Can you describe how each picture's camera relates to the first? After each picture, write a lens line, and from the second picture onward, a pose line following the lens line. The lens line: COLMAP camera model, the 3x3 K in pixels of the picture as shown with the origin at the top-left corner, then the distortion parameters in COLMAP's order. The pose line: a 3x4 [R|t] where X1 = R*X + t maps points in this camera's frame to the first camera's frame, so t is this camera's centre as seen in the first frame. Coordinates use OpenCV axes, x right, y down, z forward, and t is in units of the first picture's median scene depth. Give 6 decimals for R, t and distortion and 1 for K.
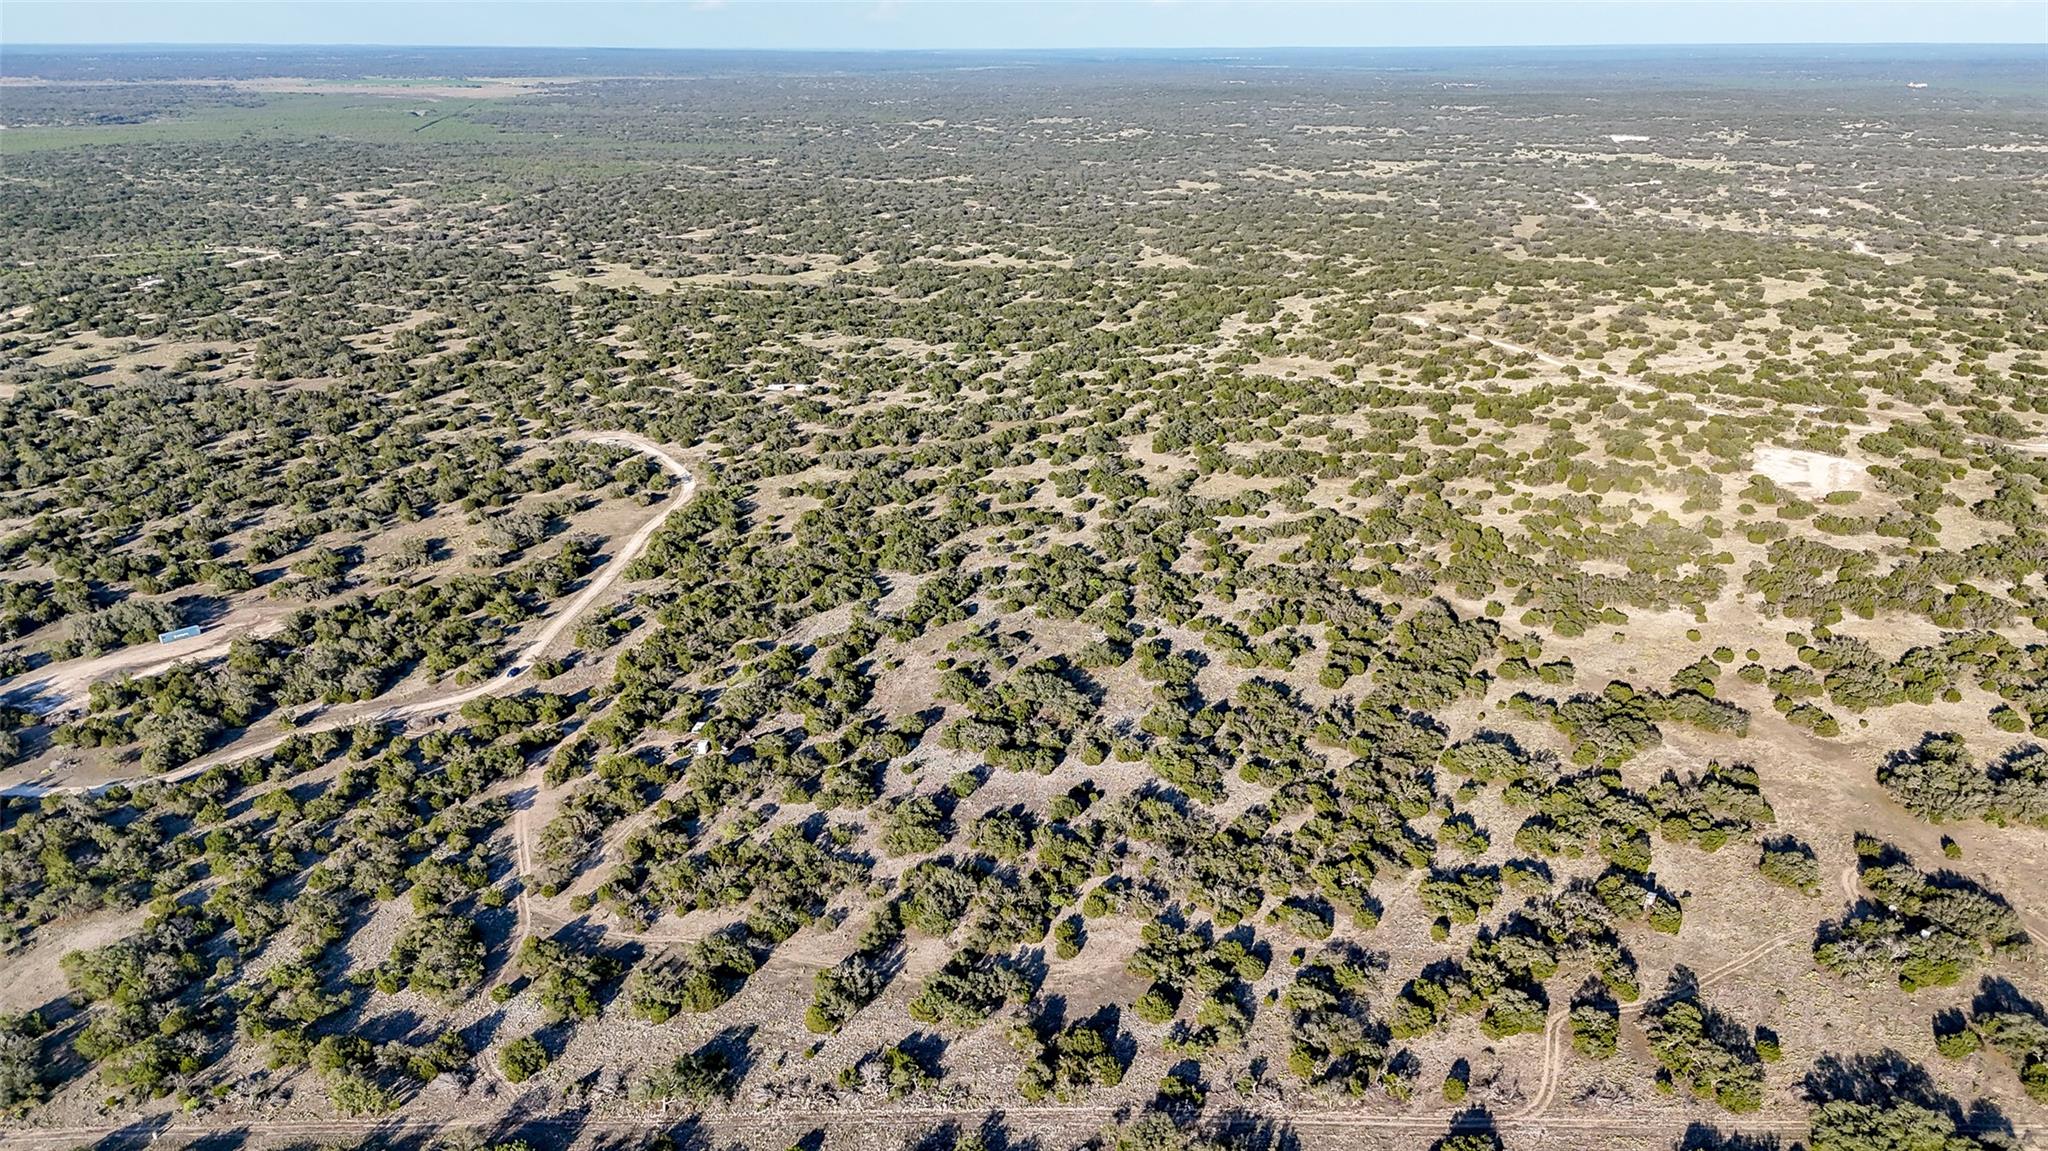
lens RADIAL K [[1564.9, 0, 1042.6], [0, 1564.9, 571.0], [0, 0, 1]] dist [0.058885, -0.054503]
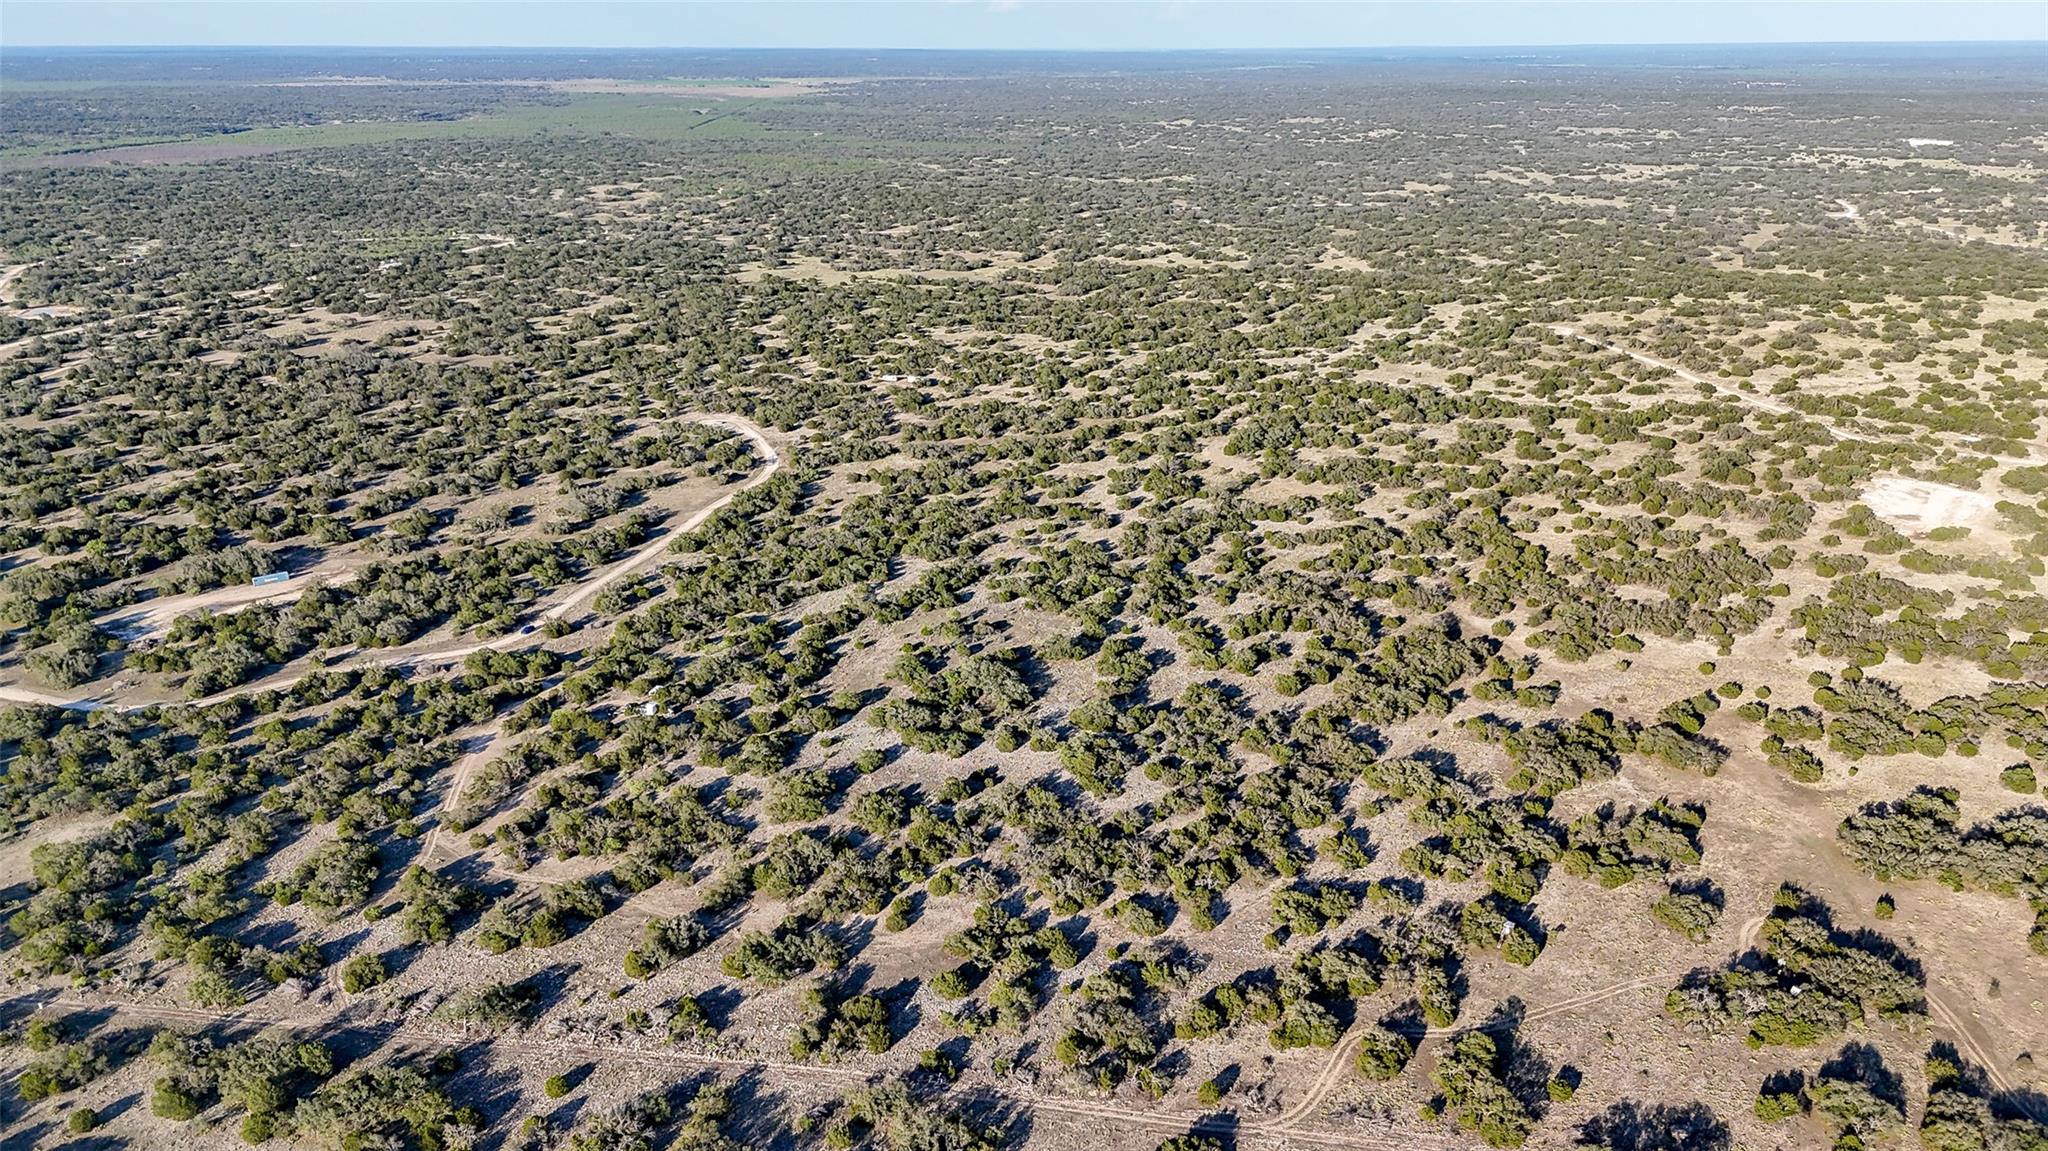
lens RADIAL K [[1564.9, 0, 1038.1], [0, 1564.9, 578.7], [0, 0, 1]] dist [0.058885, -0.054503]
pose [[0.984194, 0.055280, -0.168244, 0.149991], [-0.054521, 0.998471, 0.009131, 0.000368], [0.168491, 0.000186, 0.985703, -0.000301]]
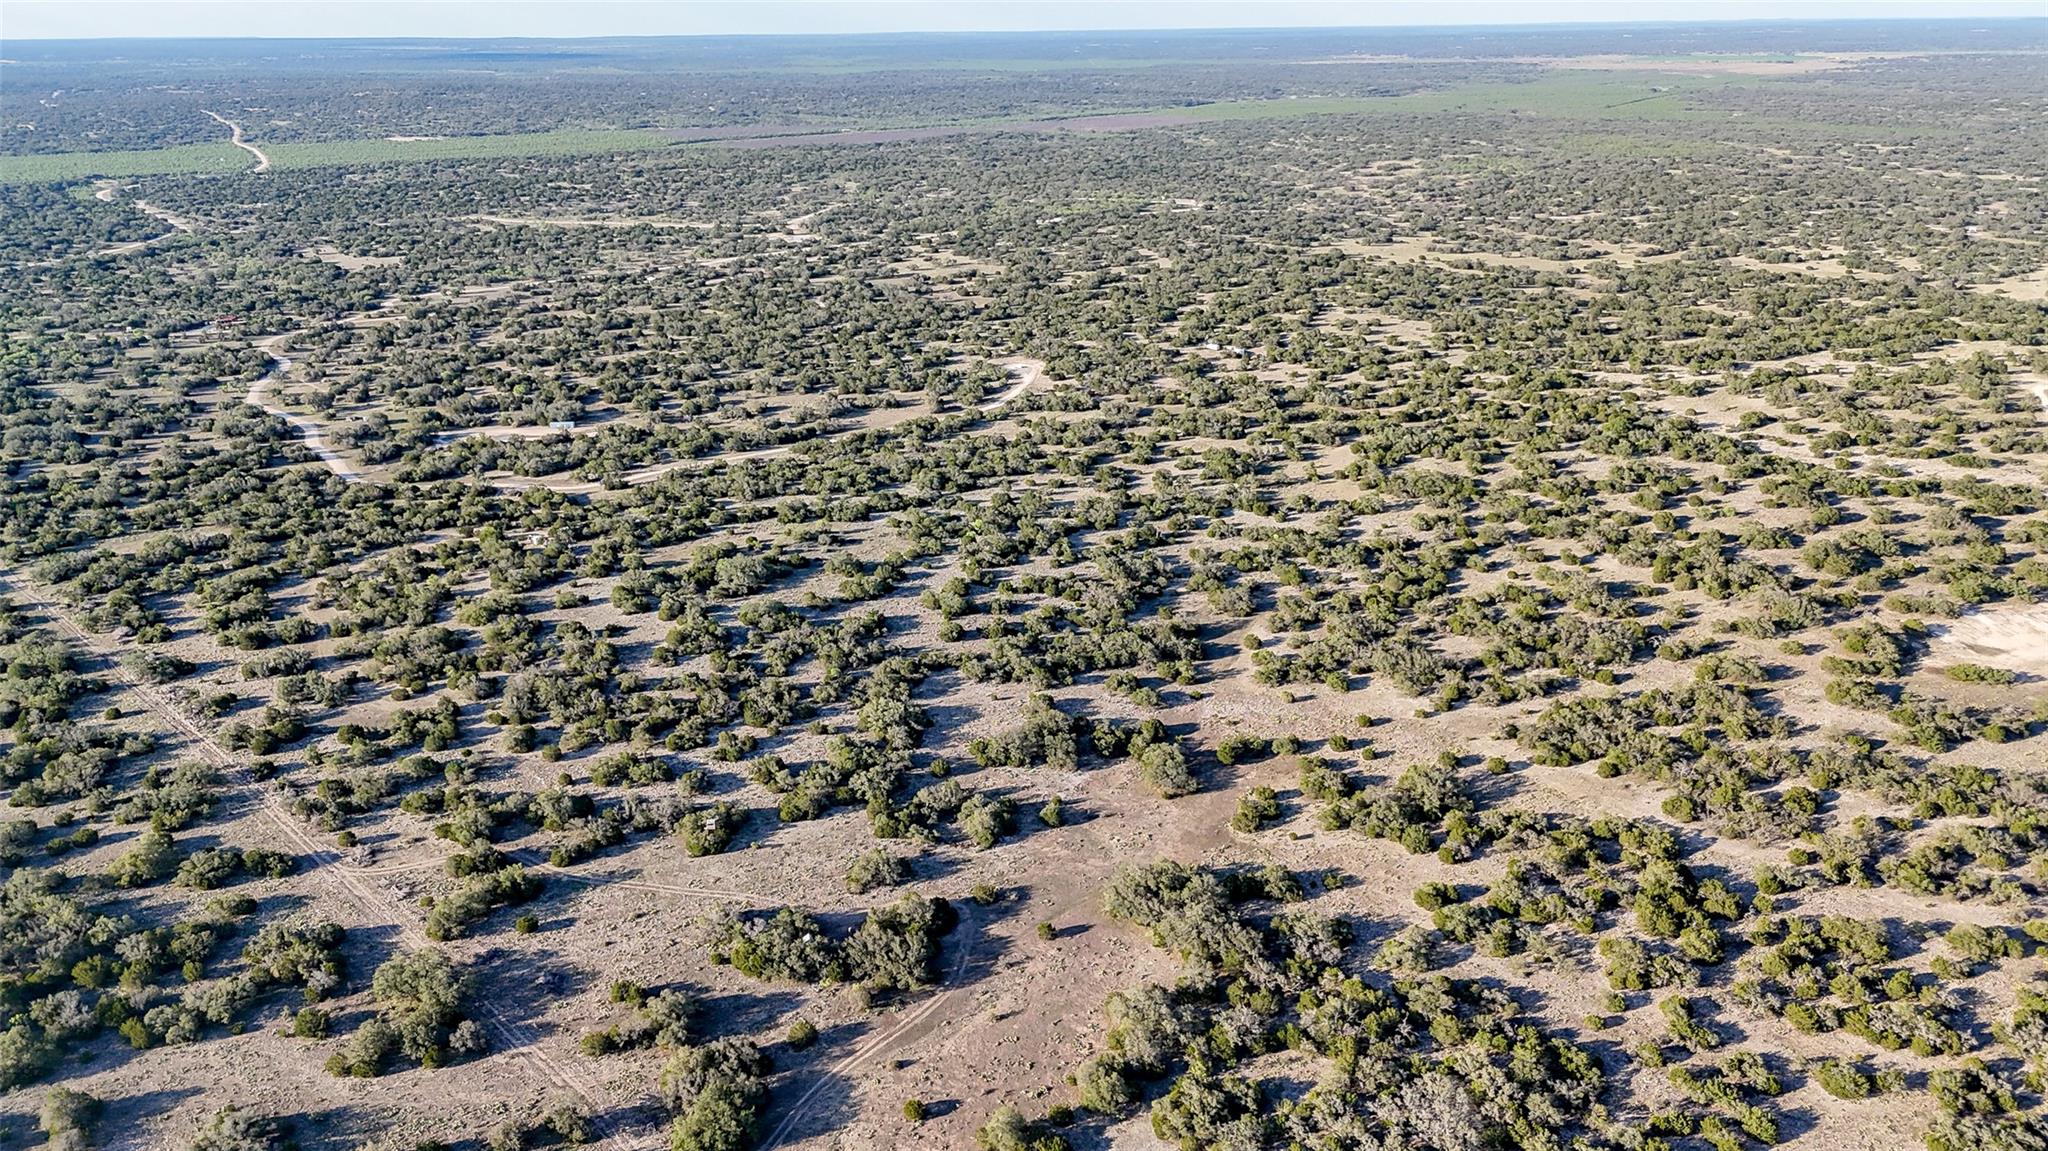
lens RADIAL K [[1564.9, 0, 1030.0], [0, 1564.9, 576.9], [0, 0, 1]] dist [0.058885, -0.054503]
pose [[0.680062, 0.236468, -0.693973, 0.742994], [-0.224345, 0.968272, 0.110086, -0.076279], [0.697986, 0.080824, 0.711536, 0.220729]]
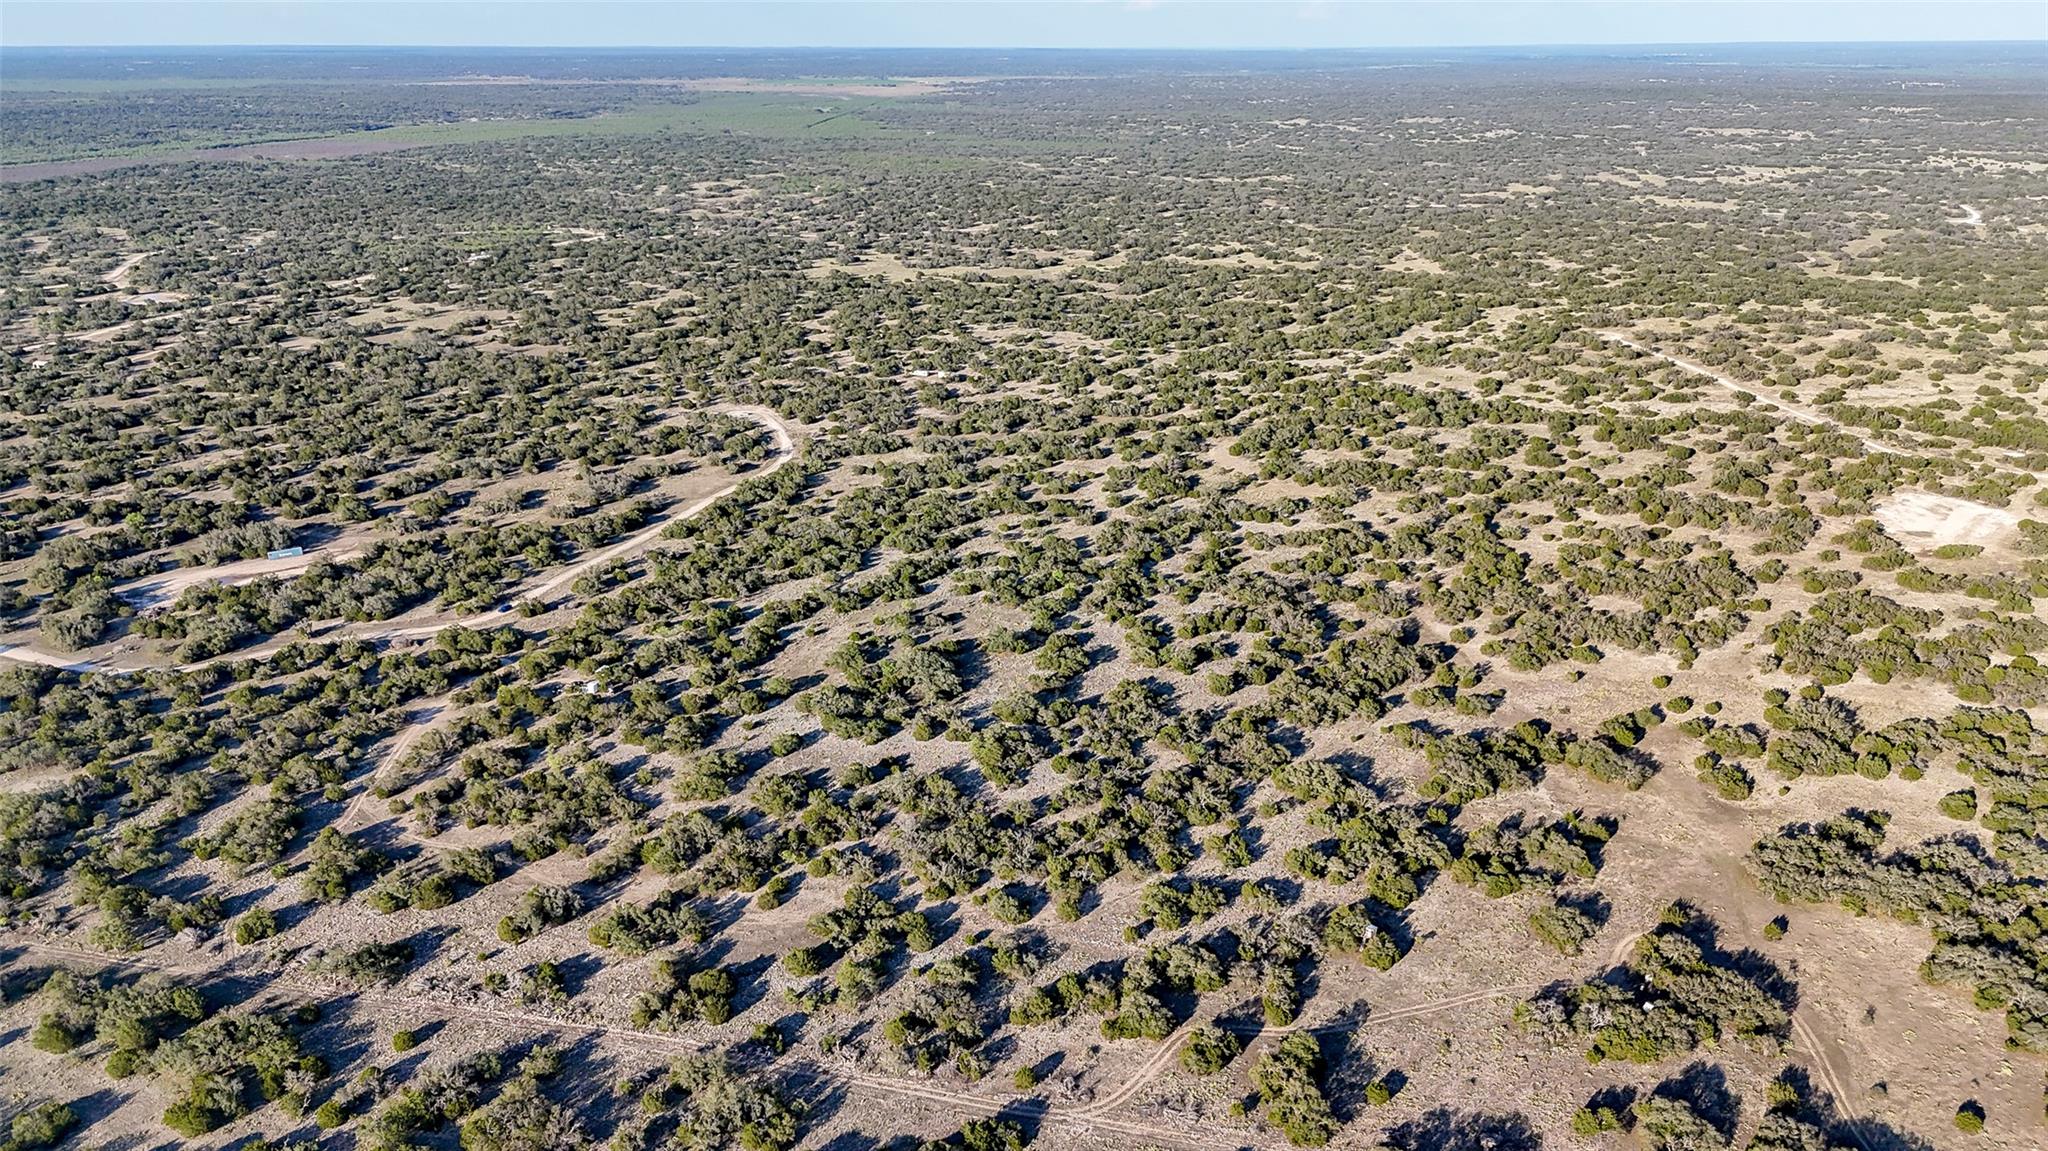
lens RADIAL K [[1564.9, 0, 1036.5], [0, 1564.9, 579.8], [0, 0, 1]] dist [0.058885, -0.054503]
pose [[0.965814, 0.081932, -0.245949, 0.241969], [-0.080536, 0.996627, 0.015747, -0.003351], [0.246410, 0.004599, 0.969155, 0.010439]]
